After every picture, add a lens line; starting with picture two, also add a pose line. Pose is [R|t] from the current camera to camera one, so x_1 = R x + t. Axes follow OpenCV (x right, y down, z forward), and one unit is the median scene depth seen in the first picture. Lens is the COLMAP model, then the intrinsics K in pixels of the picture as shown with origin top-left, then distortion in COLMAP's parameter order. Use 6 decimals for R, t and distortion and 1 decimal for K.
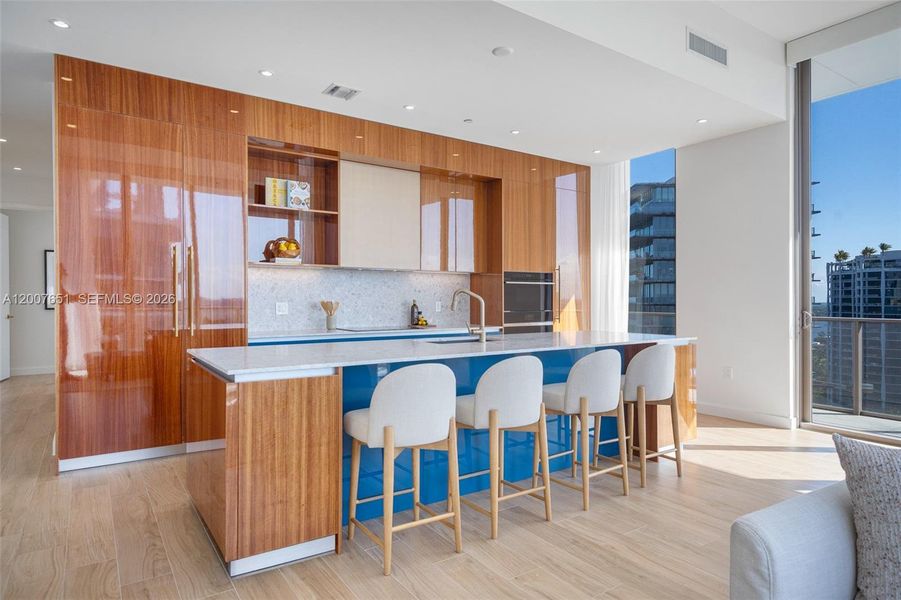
lens RADIAL K [[538.8, 0, 451.8], [0, 538.8, 296.5], [0, 0, 1]] dist [-0.001064, 0.000082]
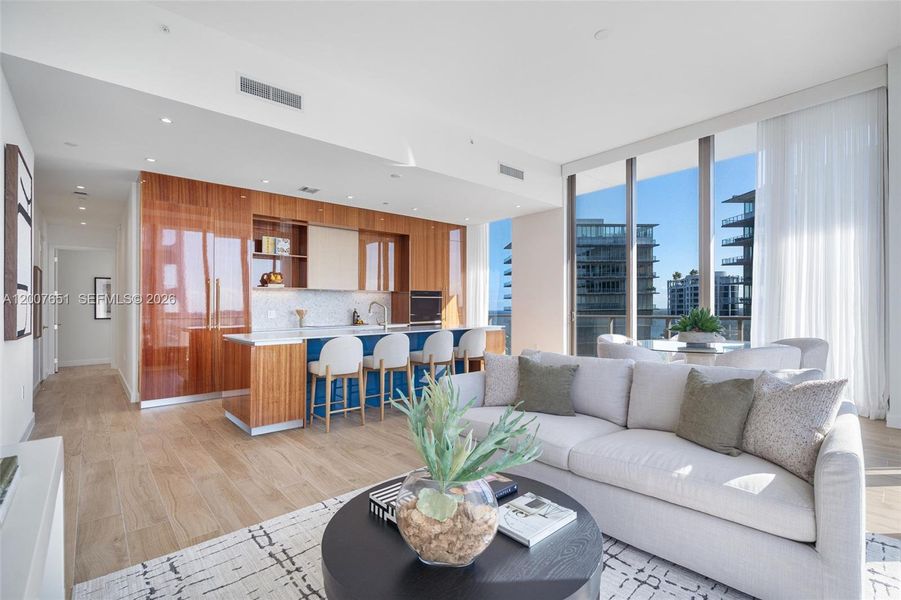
lens RADIAL K [[416.7, 0, 454.7], [0, 416.7, 286.3], [0, 0, 1]] dist [-0.002569, -0.000080]
pose [[0.991829, -0.004003, 0.127508, 0.078599], [0.010241, 0.998780, -0.048303, 0.004481], [-0.127159, 0.049215, 0.990661, -0.335500]]
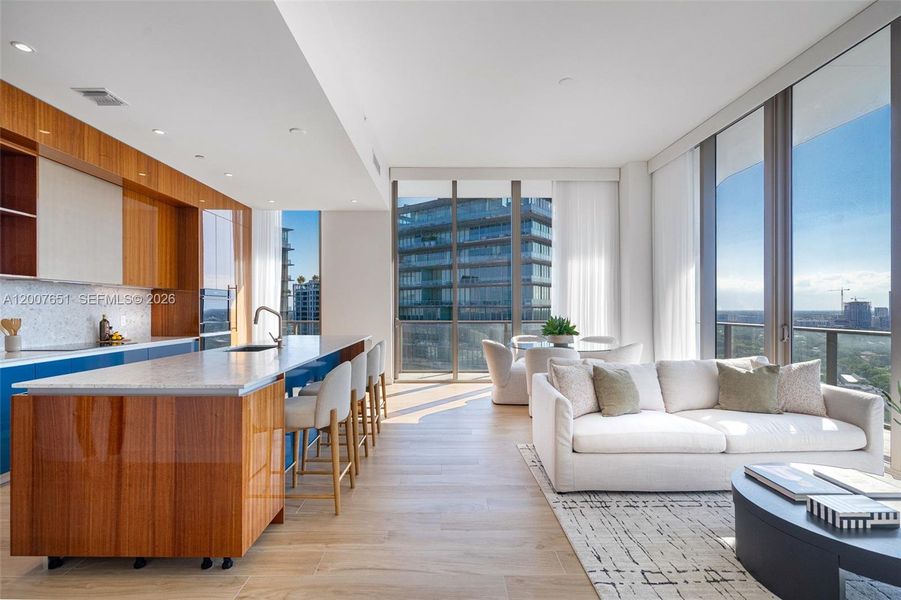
lens RADIAL K [[412.2, 0, 450.5], [0, 412.2, 300.0], [0, 0, 1]] dist [-0.001633, -0.000032]
pose [[0.553059, 0.014502, 0.833016, -0.391183], [-0.002644, 0.999874, -0.015651, -0.011750], [-0.833138, 0.006454, 0.553028, 0.081219]]
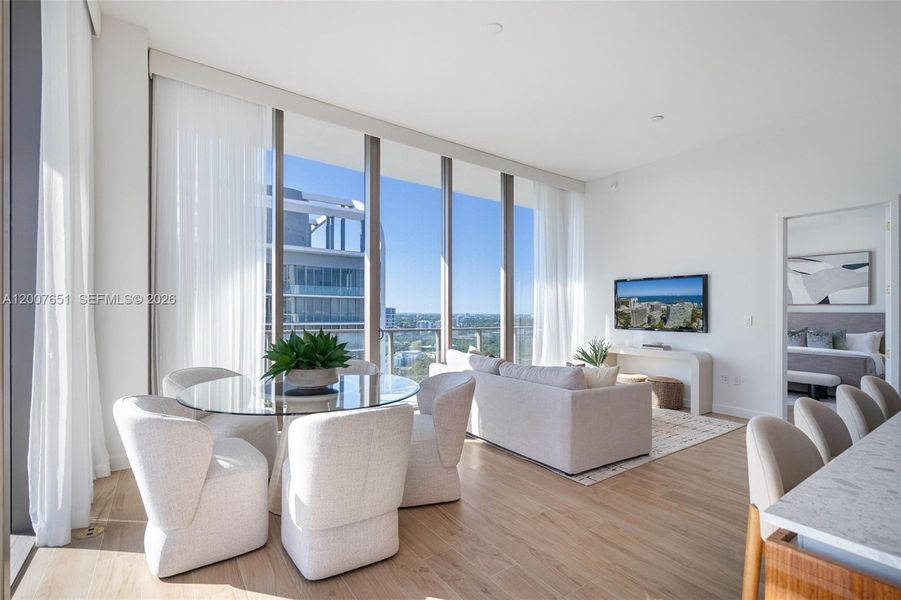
lens RADIAL K [[414.8, 0, 455.4], [0, 414.8, 315.1], [0, 0, 1]] dist [0.001289, 0.000083]
pose [[-0.999704, -0.012274, -0.021016, 0.497580], [-0.012473, 0.999878, 0.009395, -0.012825], [0.020898, 0.009655, -0.999735, 0.982122]]
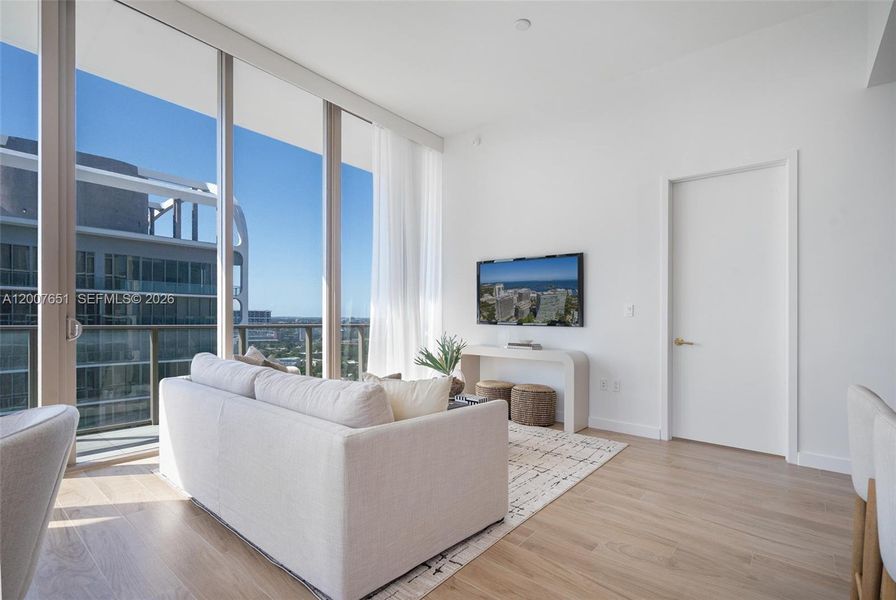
lens RADIAL K [[424.2, 0, 453.5], [0, 424.2, 316.0], [0, 0, 1]] dist [-0.000662, 0.000106]
pose [[-0.959402, -0.017331, -0.281509, 0.323133], [-0.017436, 0.999846, -0.002134, 0.018770], [0.281502, 0.002861, -0.959556, 0.683155]]
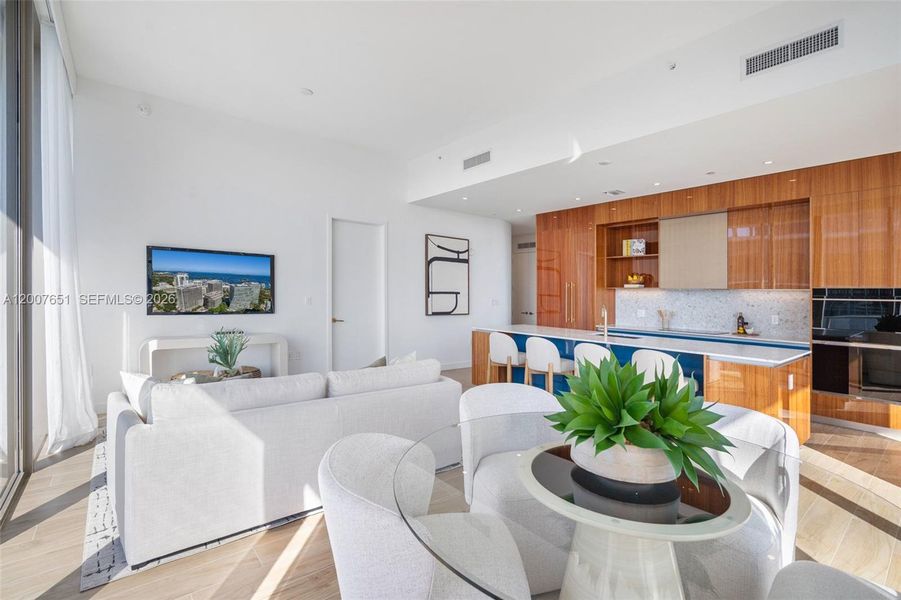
lens RADIAL K [[412.2, 0, 450.5], [0, 412.2, 300.0], [0, 0, 1]] dist [-0.001633, -0.000032]
pose [[0.089571, 0.010271, -0.995927, 0.927109], [-0.020353, 0.999757, 0.008480, -0.019177], [0.995772, 0.019511, 0.089758, 0.287562]]
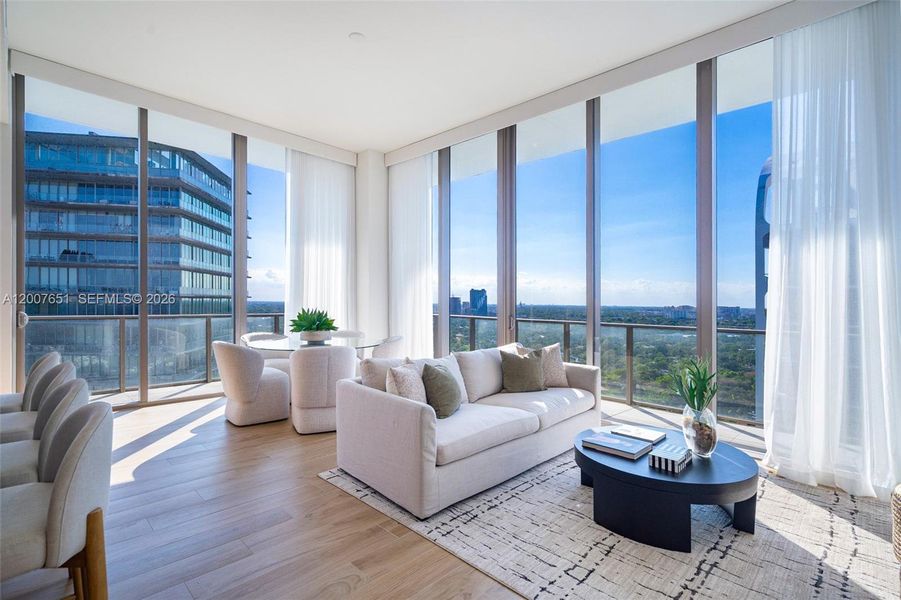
lens RADIAL K [[428.6, 0, 458.6], [0, 428.6, 293.2], [0, 0, 1]] dist [-0.000979, 0.000048]
pose [[-0.202670, 0.015473, 0.979125, -0.333672], [-0.018634, 0.999633, -0.019654, -0.008941], [-0.979070, -0.022228, -0.202308, 0.326451]]
